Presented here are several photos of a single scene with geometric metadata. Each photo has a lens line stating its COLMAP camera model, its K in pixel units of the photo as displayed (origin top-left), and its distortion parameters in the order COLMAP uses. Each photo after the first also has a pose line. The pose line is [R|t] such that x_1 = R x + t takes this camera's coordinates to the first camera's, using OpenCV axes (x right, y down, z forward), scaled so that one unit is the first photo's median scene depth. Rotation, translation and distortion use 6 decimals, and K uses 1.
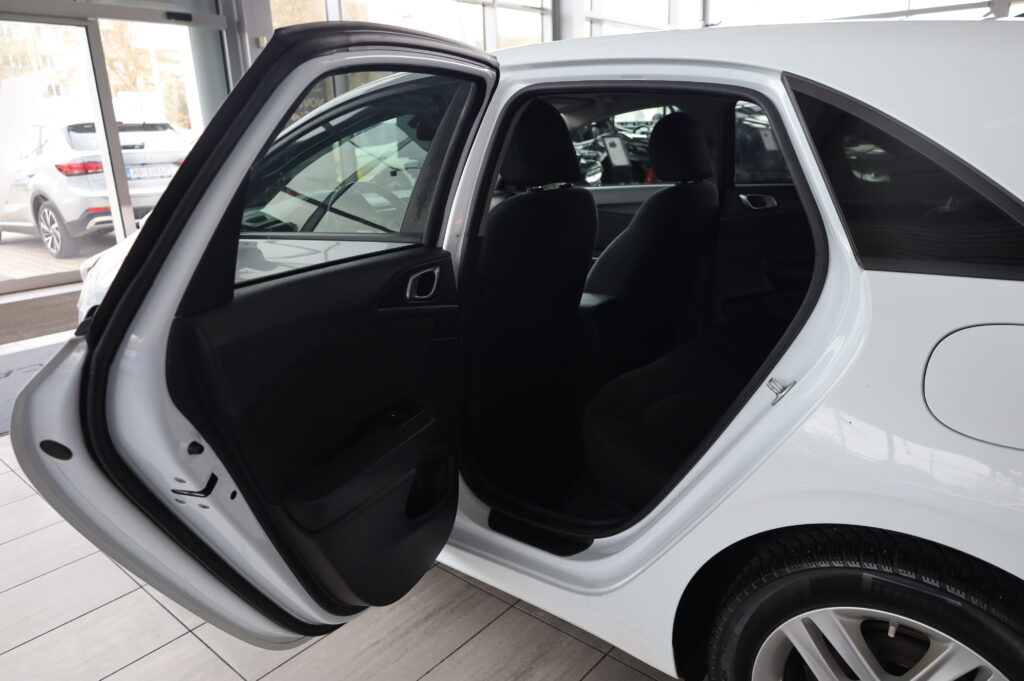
lens RADIAL K [[704.3, 0, 514.9], [0, 704.3, 347.6], [0, 0, 1]] dist [-0.008755, -0.000536]
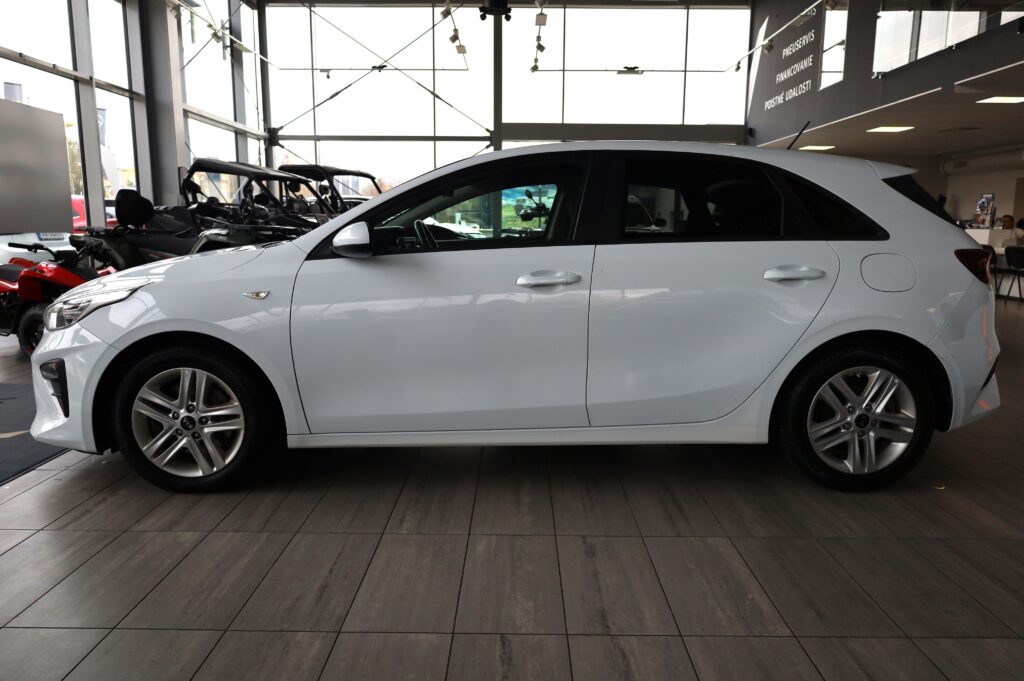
lens RADIAL K [[704.3, 0, 514.9], [0, 704.3, 347.6], [0, 0, 1]] dist [-0.008755, -0.000536]
pose [[0.763340, -0.077310, 0.641355, -0.287821], [0.163985, 0.983482, -0.076625, 0.039875], [-0.624837, 0.163663, 0.763409, -0.030111]]
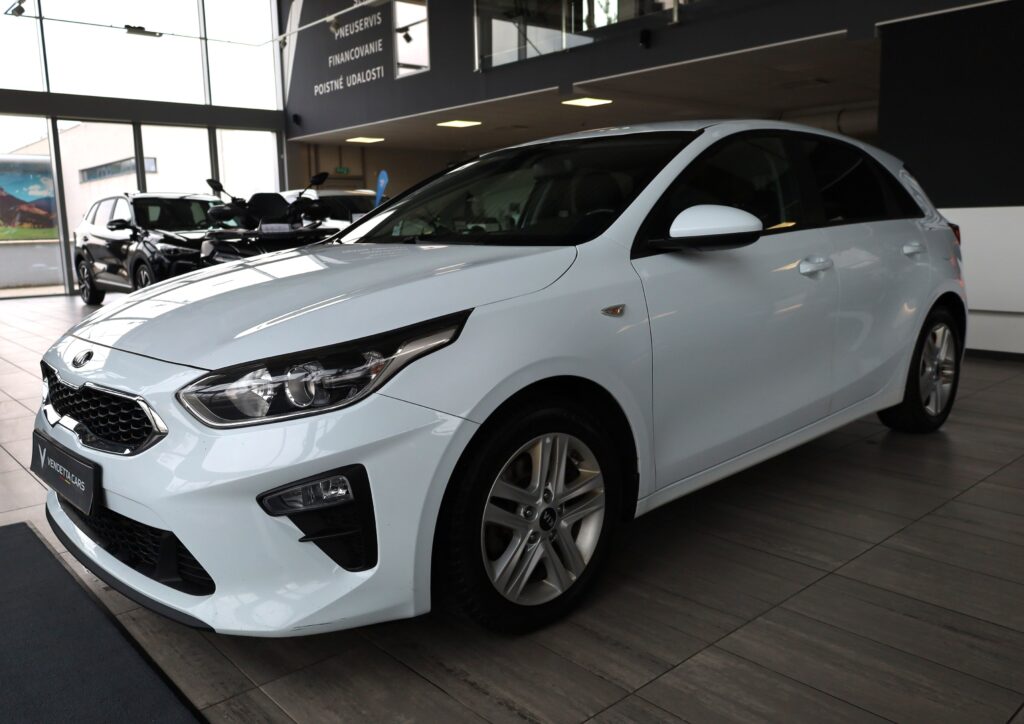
lens RADIAL K [[812.4, 0, 512.0], [0, 812.4, 362.0], [0, 0, 1]] dist [-0.000943, -0.001450]
pose [[0.138232, -0.141860, 0.980188, -0.443436], [0.313502, 0.945065, 0.092564, -0.053204], [-0.939472, 0.294496, 0.175111, 0.297879]]
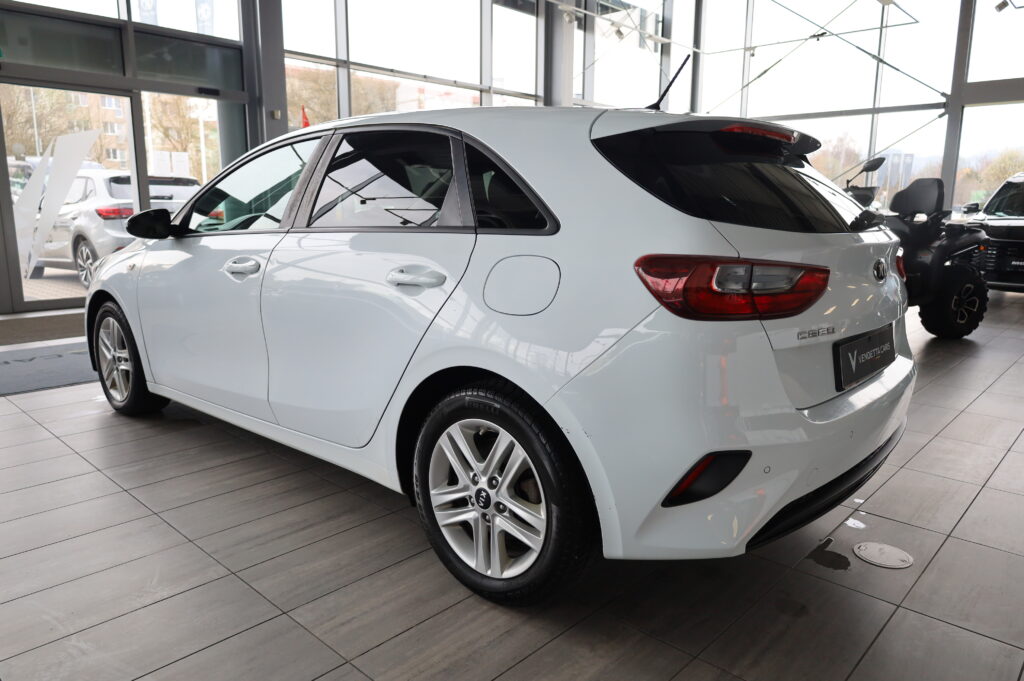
lens RADIAL K [[704.3, 0, 514.9], [0, 704.3, 347.6], [0, 0, 1]] dist [-0.008755, -0.000536]
pose [[0.998184, 0.047018, -0.037664, 0.092275], [-0.050688, 0.993361, -0.103266, 0.050544], [0.032558, 0.104988, 0.993940, -0.109529]]
